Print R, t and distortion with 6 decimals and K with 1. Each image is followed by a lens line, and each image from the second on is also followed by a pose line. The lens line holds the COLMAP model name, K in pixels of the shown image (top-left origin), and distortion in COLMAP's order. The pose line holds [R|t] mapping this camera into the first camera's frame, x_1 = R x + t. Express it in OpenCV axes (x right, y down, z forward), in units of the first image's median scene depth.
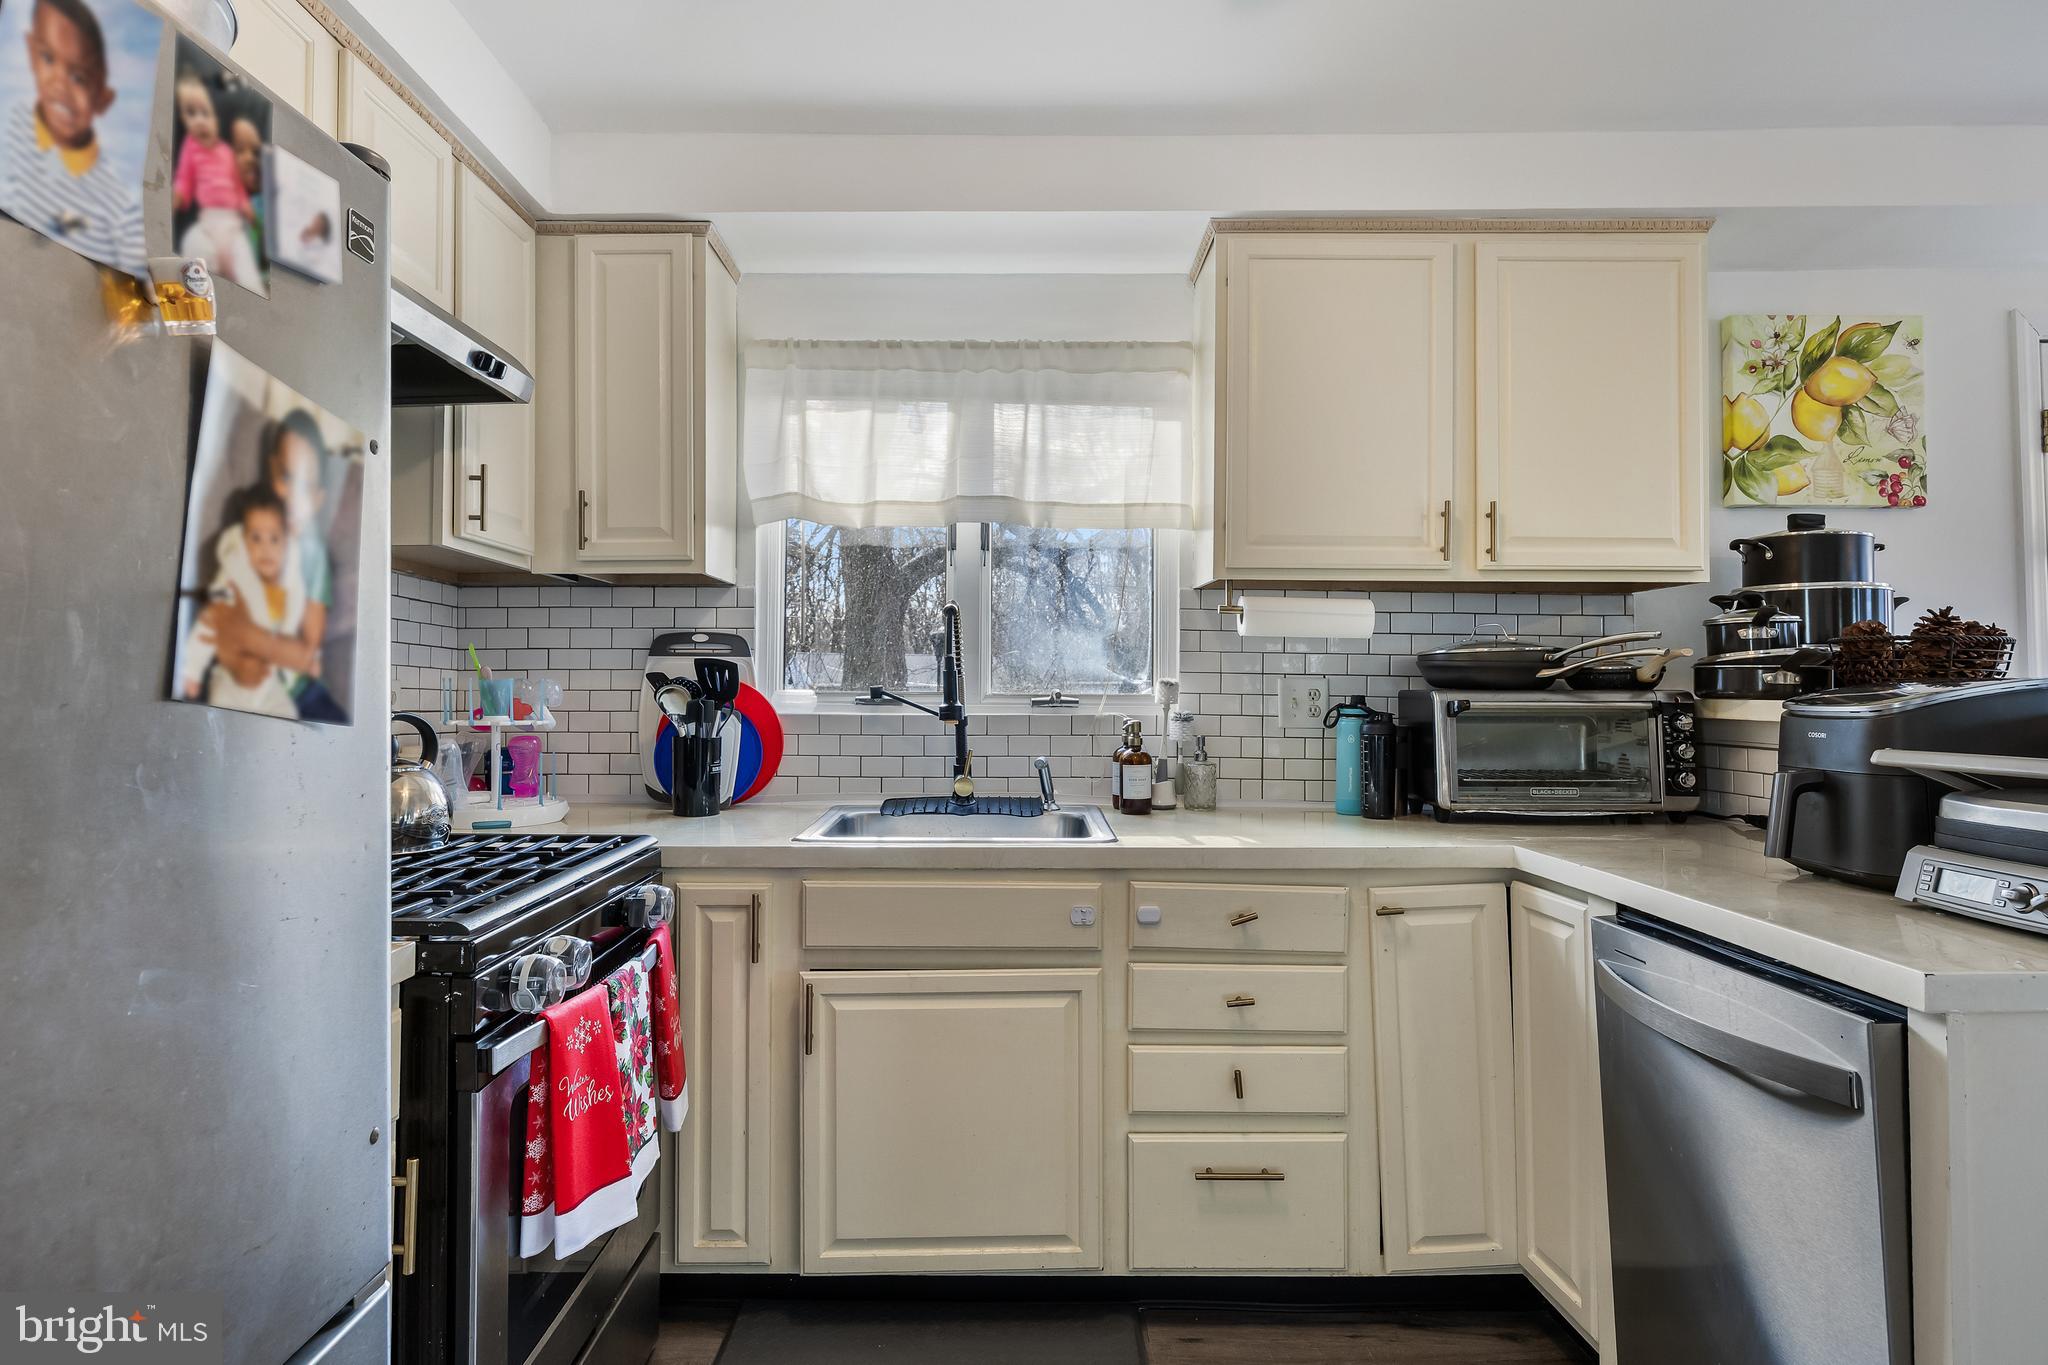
lens RADIAL K [[1144.6, 0, 1014.2], [0, 1144.6, 670.2], [0, 0, 1]] dist [-0.005832, -0.004103]
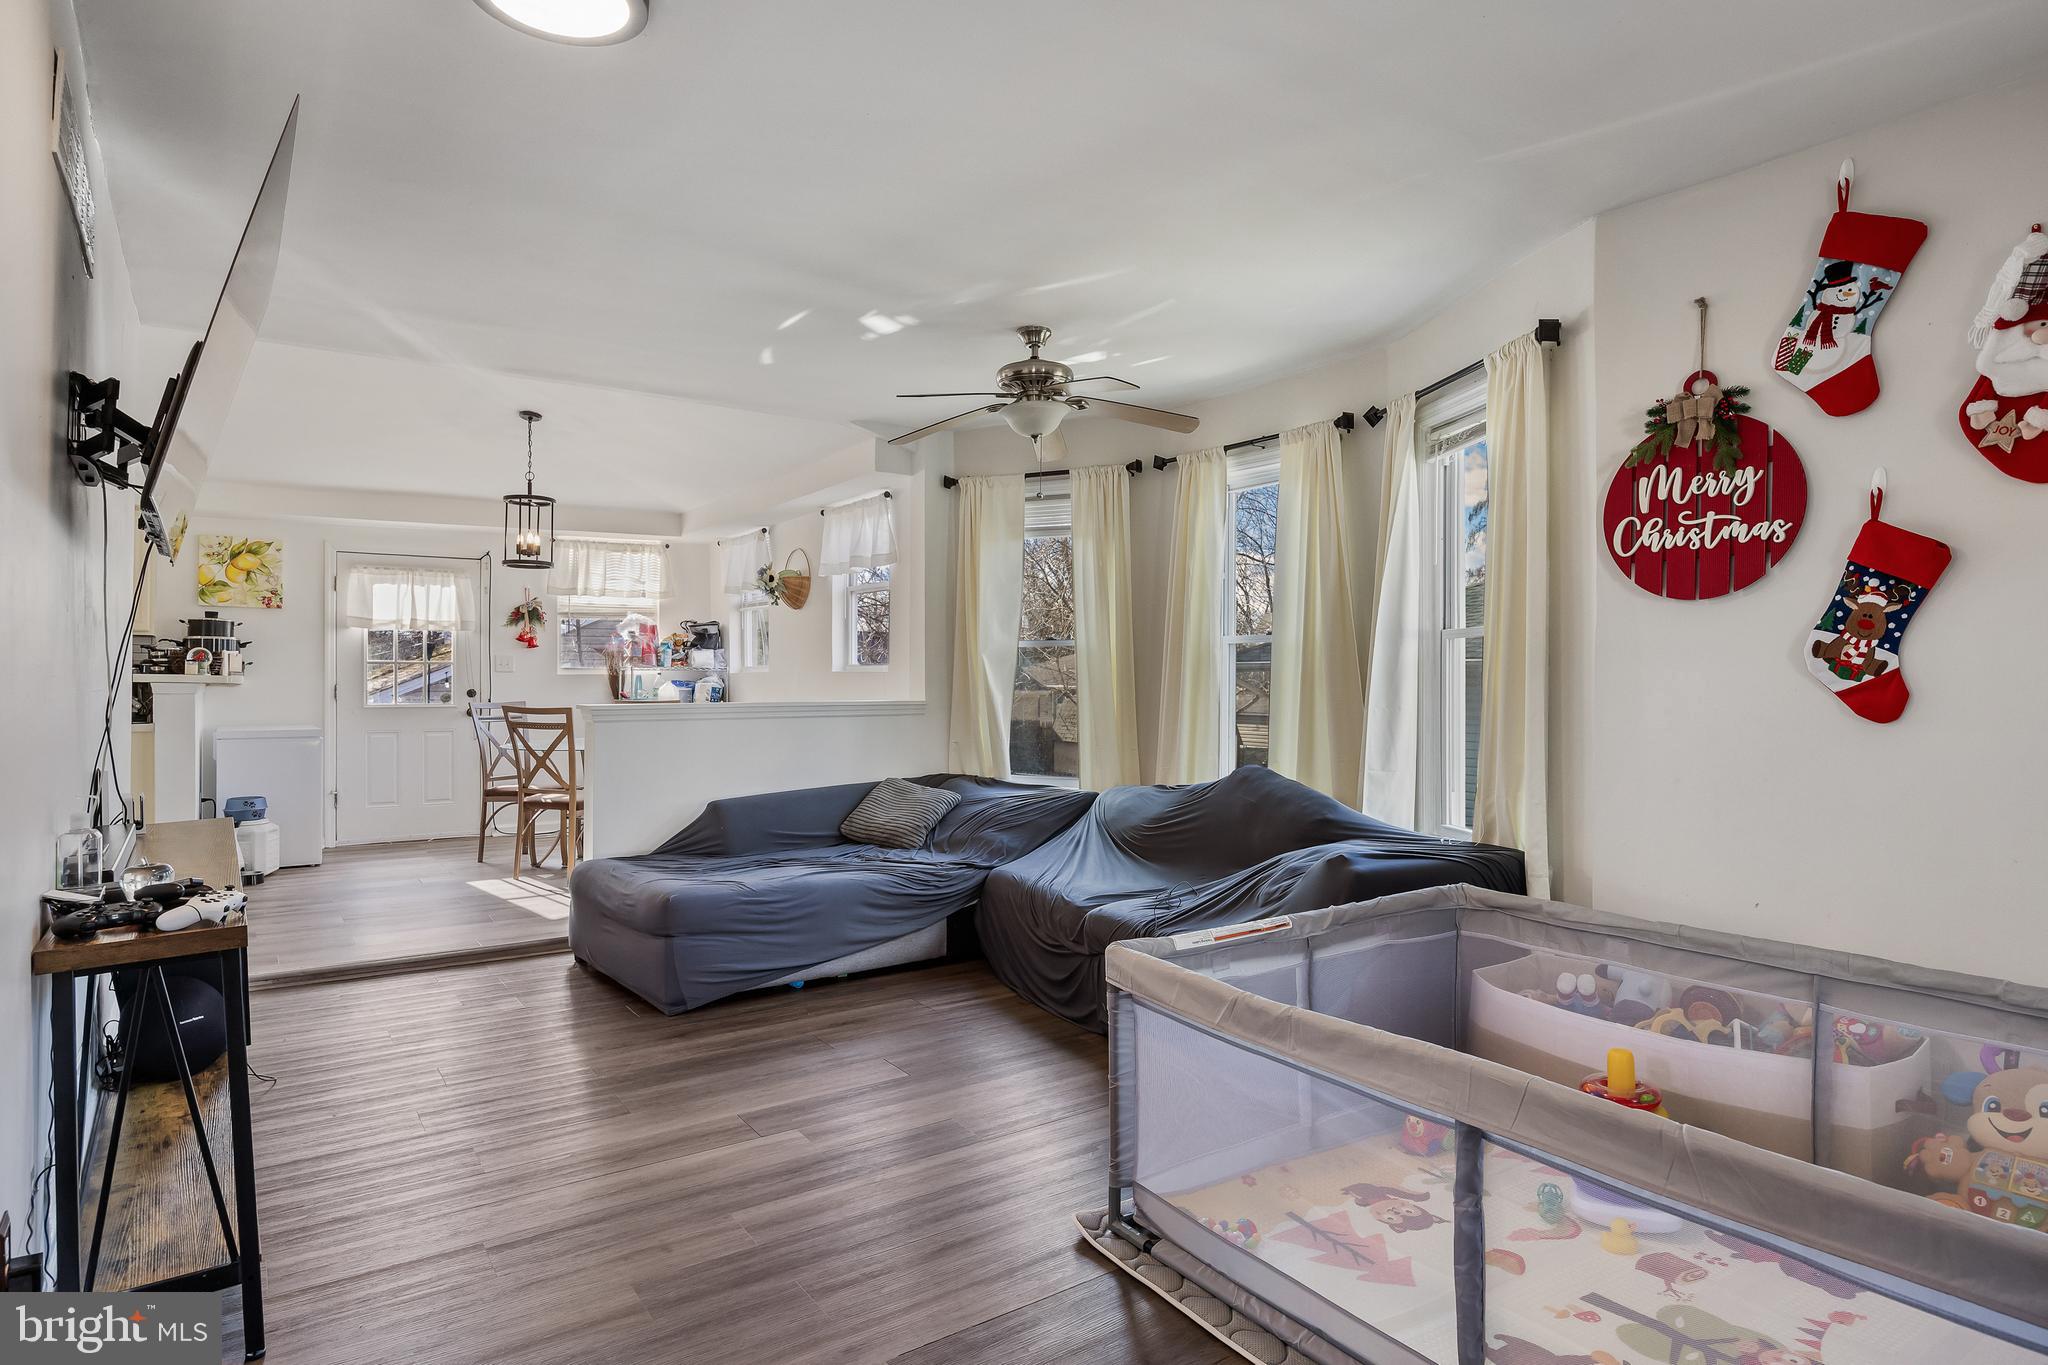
lens RADIAL K [[1144.6, 0, 1018.1], [0, 1144.6, 684.9], [0, 0, 1]] dist [-0.005832, -0.004103]
pose [[0.817953, 0.004679, 0.575266, 0.666298], [-0.017709, 0.999698, 0.017049, -0.036493], [-0.575013, -0.024133, 0.817788, -2.337248]]
